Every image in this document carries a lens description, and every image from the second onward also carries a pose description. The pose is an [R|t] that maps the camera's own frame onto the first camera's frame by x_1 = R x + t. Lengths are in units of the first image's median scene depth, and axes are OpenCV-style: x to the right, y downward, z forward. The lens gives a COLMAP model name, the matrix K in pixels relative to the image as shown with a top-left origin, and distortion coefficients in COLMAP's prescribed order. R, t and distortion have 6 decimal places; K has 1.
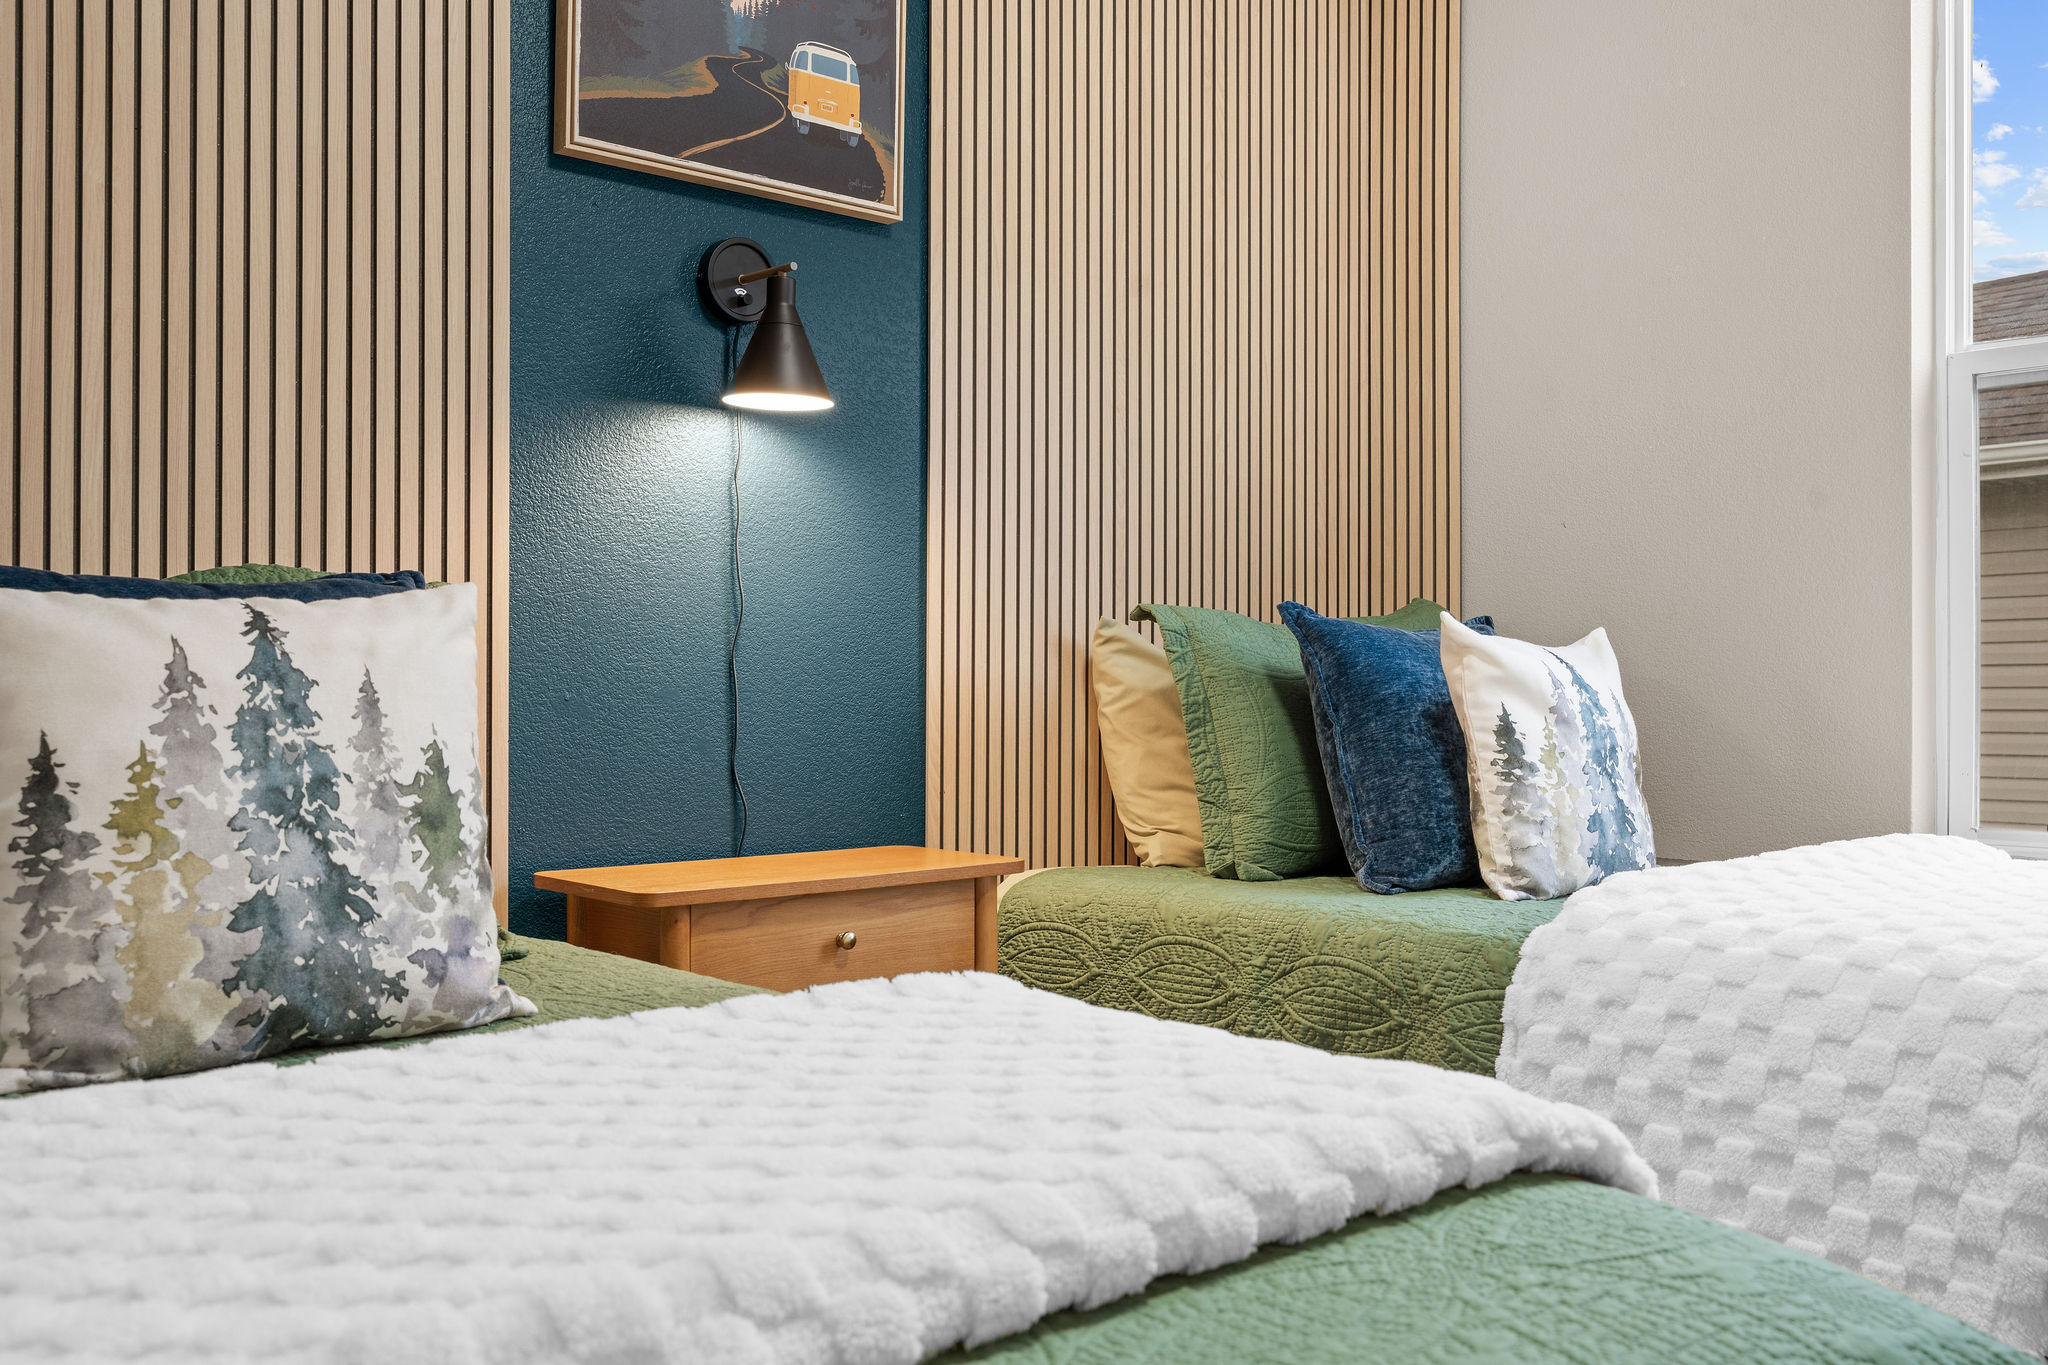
lens RADIAL K [[1822.3, 0, 1022.0], [0, 1822.3, 677.9], [0, 0, 1]] dist [-0.025663, 0.034973]
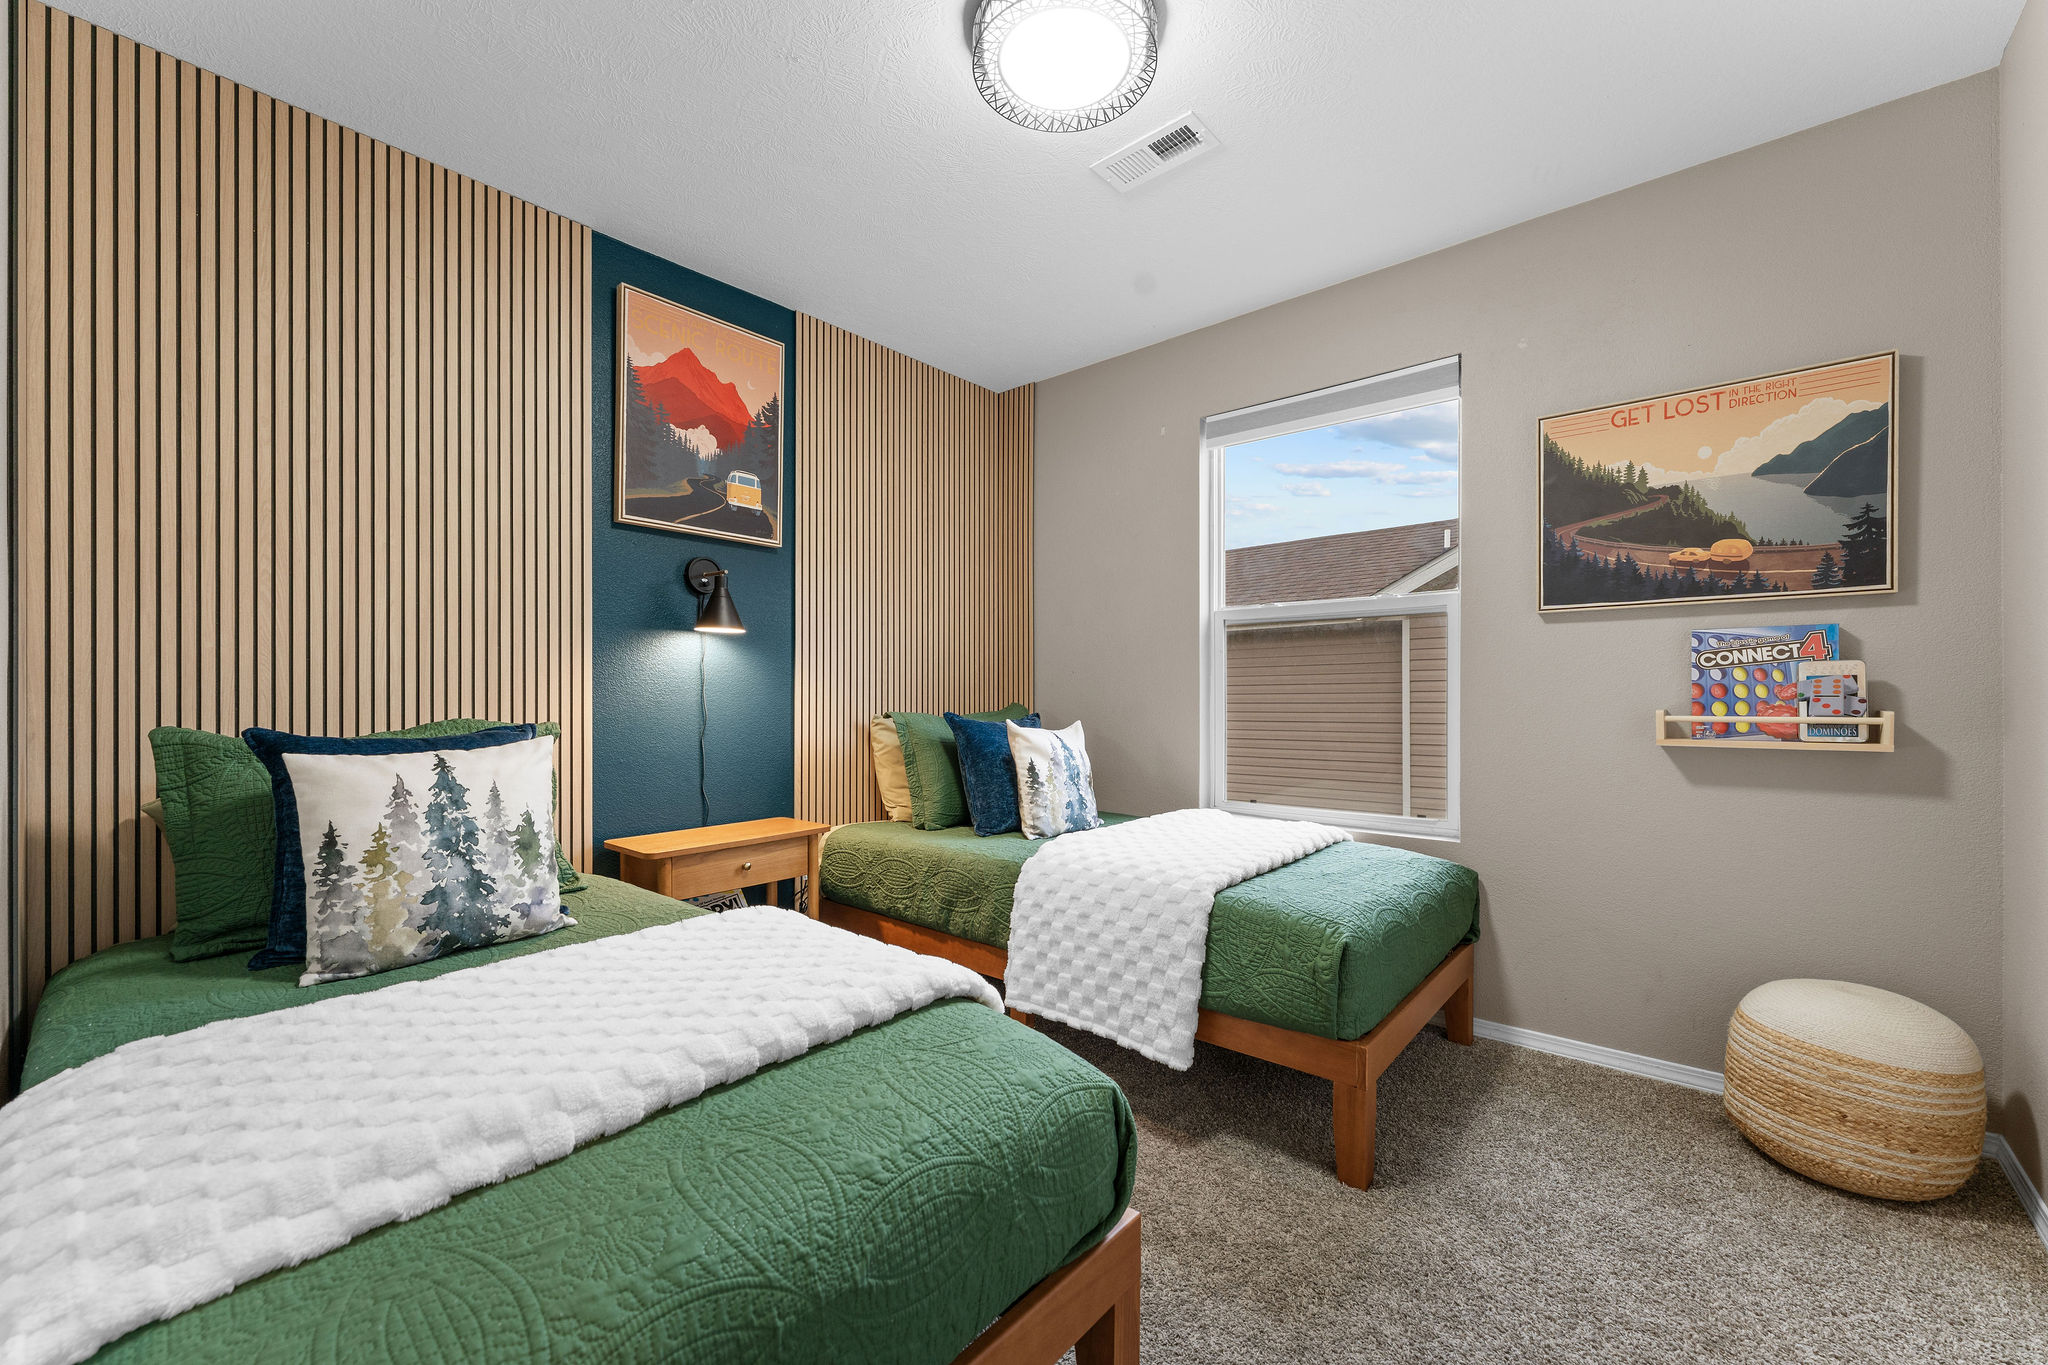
lens RADIAL K [[814.9, 0, 1028.5], [0, 814.9, 693.6], [0, 0, 1]] dist [-0.003051, -0.000781]
pose [[0.989770, -0.002461, 0.142653, 0.161363], [0.001447, 0.999973, 0.007209, -0.120562], [-0.142667, -0.006929, 0.989746, -0.118212]]
